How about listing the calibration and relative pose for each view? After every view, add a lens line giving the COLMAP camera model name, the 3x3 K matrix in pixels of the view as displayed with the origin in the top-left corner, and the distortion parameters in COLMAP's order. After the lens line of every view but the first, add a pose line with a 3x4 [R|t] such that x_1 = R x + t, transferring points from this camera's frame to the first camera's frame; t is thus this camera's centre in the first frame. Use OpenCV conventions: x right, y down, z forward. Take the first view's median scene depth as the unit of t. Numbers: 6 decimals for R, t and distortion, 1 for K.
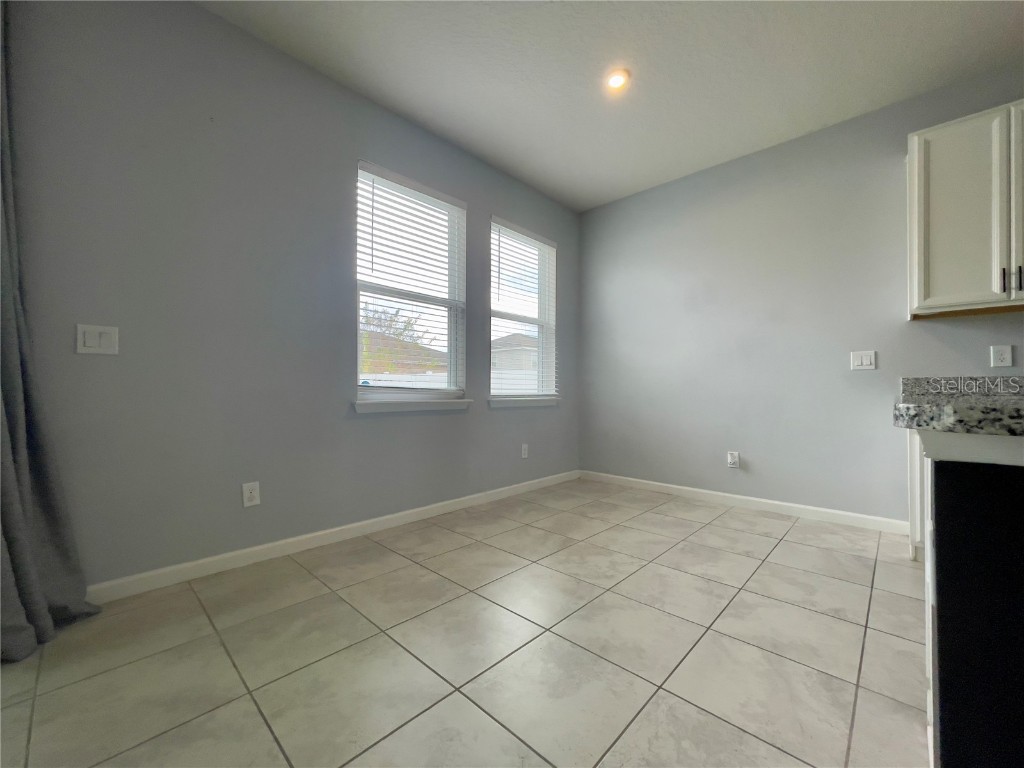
lens RADIAL K [[407.7, 0, 512.0], [0, 407.7, 384.0], [0, 0, 1]] dist [-0.001314, -0.000184]
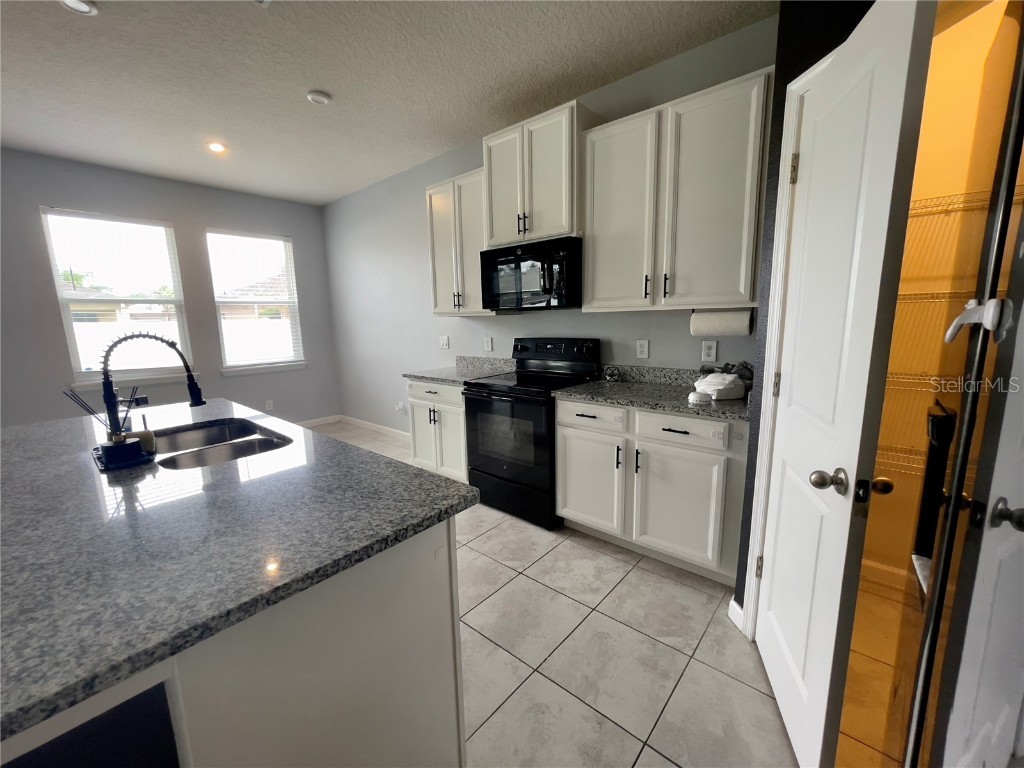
lens RADIAL K [[414.5, 0, 512.0], [0, 414.5, 384.0], [0, 0, 1]] dist [0.008427, 0.000001]
pose [[0.999225, -0.031895, 0.023059, 0.901986], [0.027292, 0.983659, 0.177960, -0.142657], [-0.028358, -0.177193, 0.983767, -0.411394]]
